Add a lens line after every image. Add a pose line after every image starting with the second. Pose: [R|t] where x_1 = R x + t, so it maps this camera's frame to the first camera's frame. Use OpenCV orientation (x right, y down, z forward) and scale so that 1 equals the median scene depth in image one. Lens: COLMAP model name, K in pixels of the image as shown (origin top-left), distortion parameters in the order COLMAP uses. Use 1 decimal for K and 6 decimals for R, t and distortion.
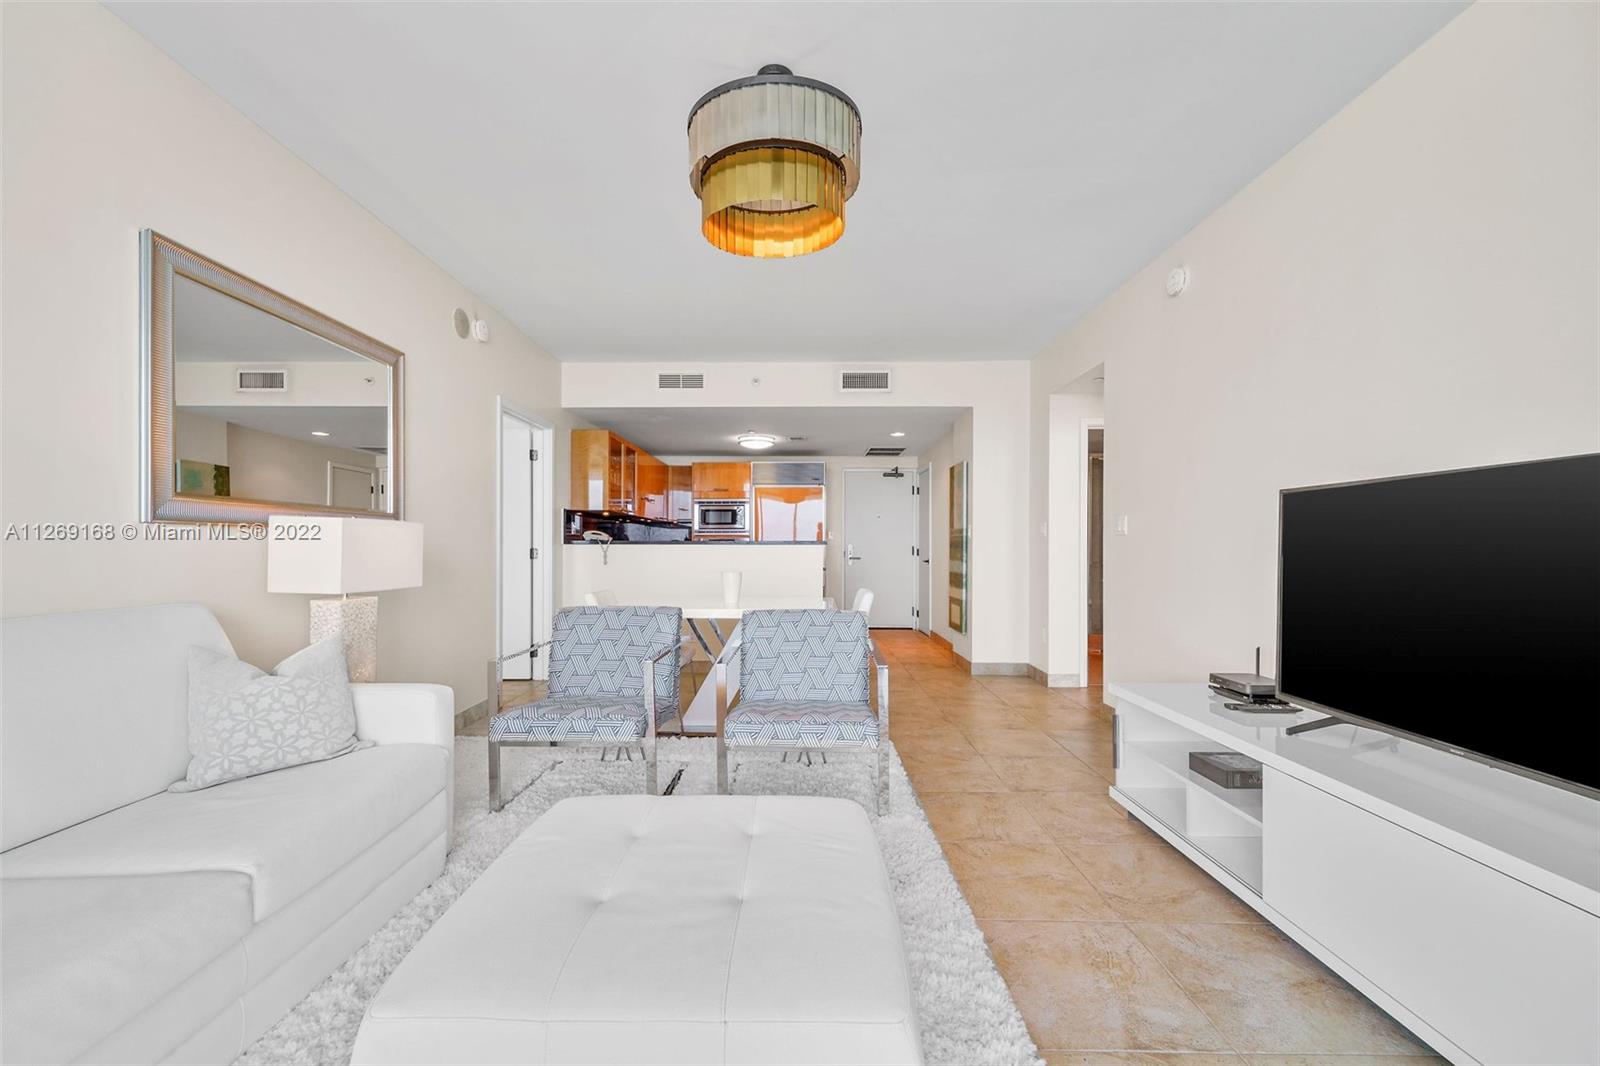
lens RADIAL K [[653.9, 0, 800.7], [0, 653.9, 545.5], [0, 0, 1]] dist [0.022313, -0.007016]
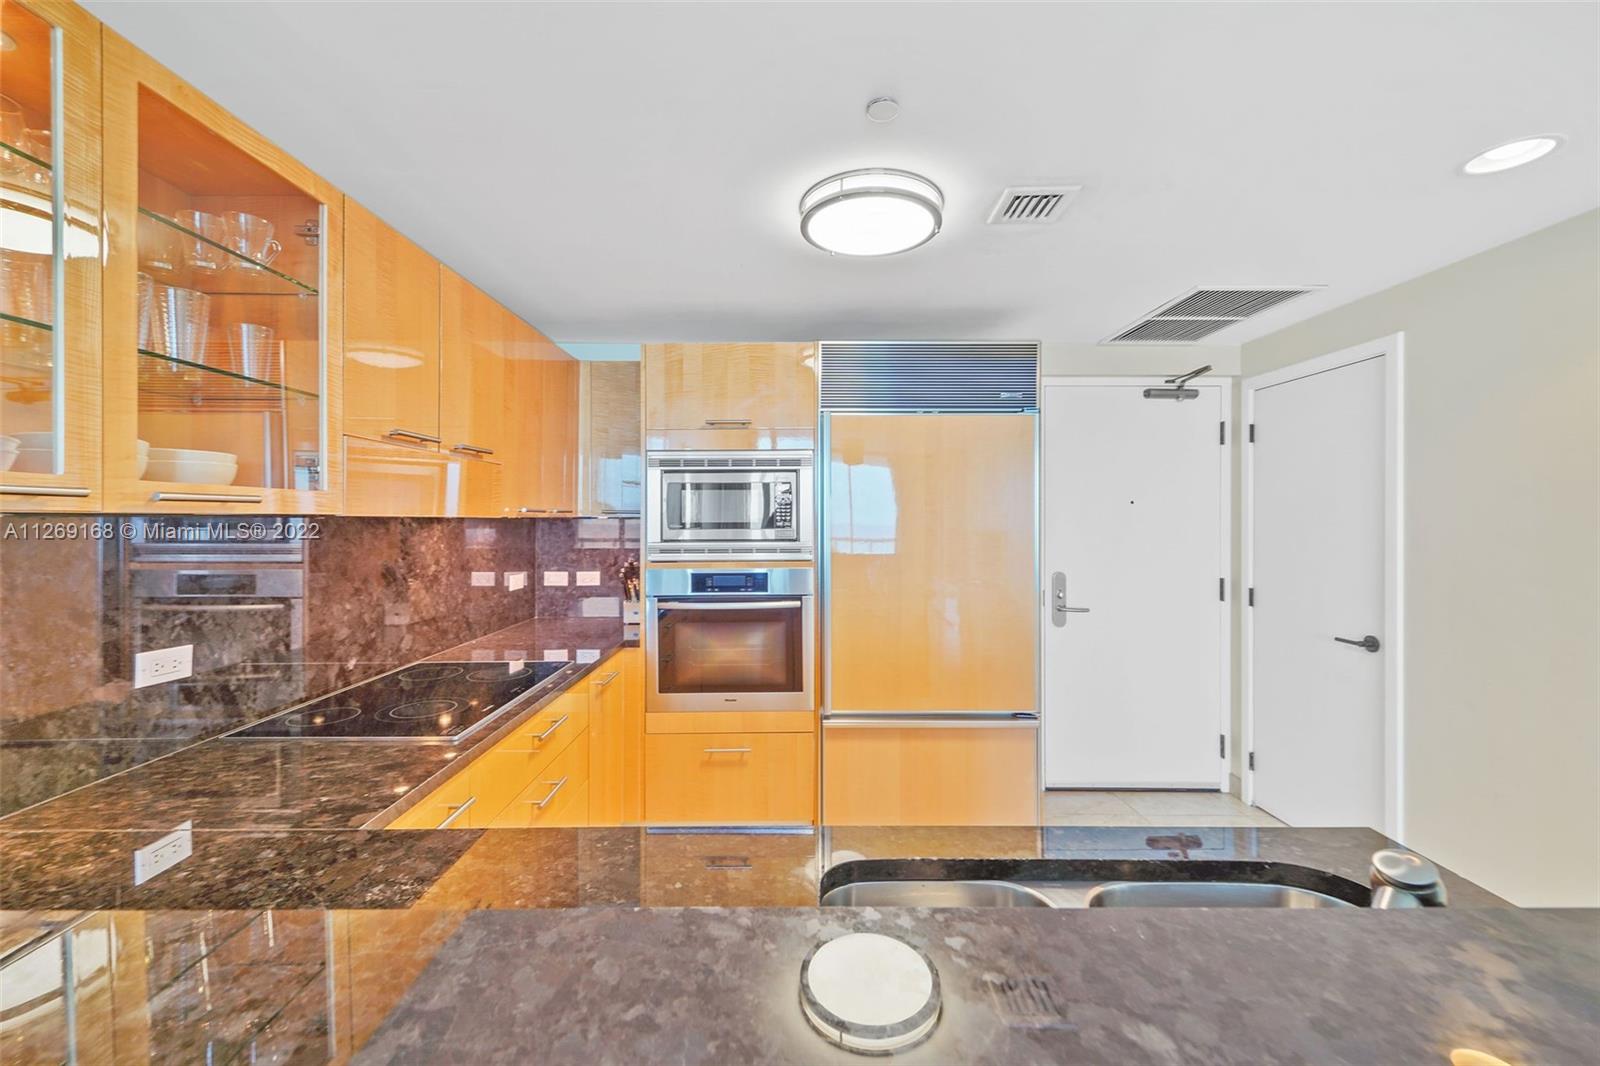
lens RADIAL K [[653.9, 0, 786.9], [0, 653.9, 513.2], [0, 0, 1]] dist [0.022313, -0.007016]
pose [[0.999458, -0.001968, -0.032856, -0.122432], [0.001602, 0.999937, -0.011151, -0.054669], [0.032876, 0.011092, 0.999398, 1.007740]]
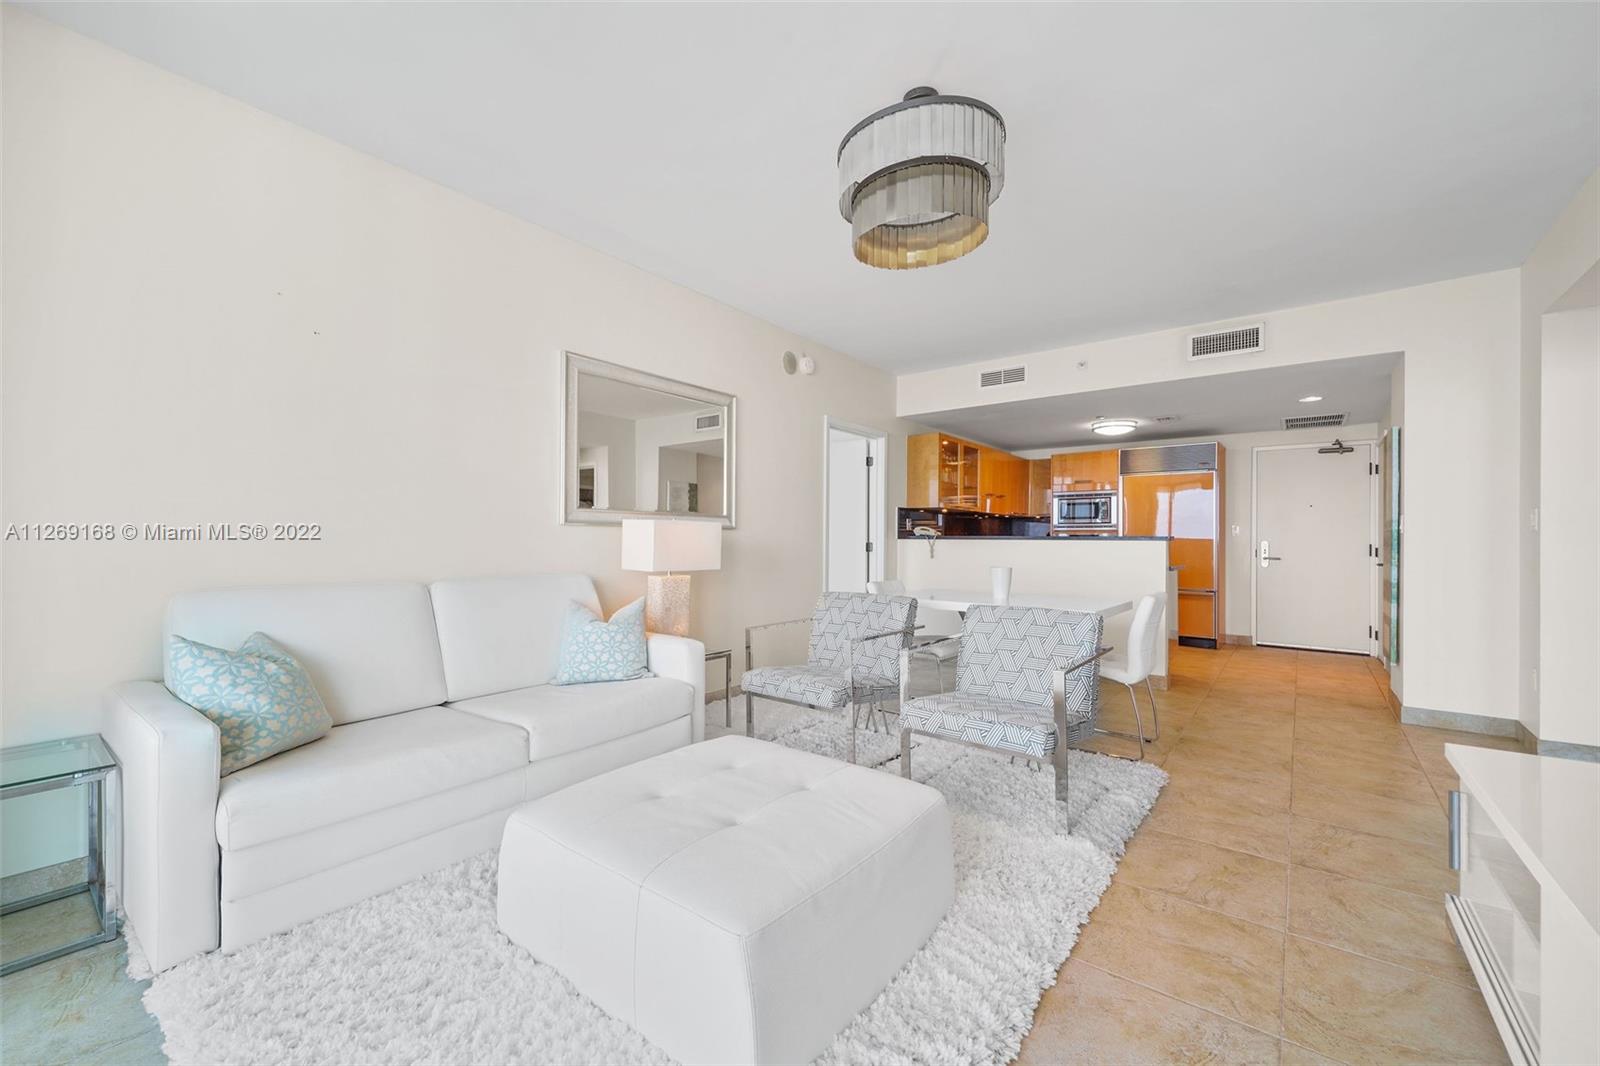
lens RADIAL K [[653.9, 0, 804.9], [0, 653.9, 534.0], [0, 0, 1]] dist [0.022313, -0.007016]
pose [[0.794611, -0.001091, -0.607118, 0.197970], [-0.005853, 0.999938, -0.009457, 0.000781], [0.607091, 0.011068, 0.794555, 0.022582]]
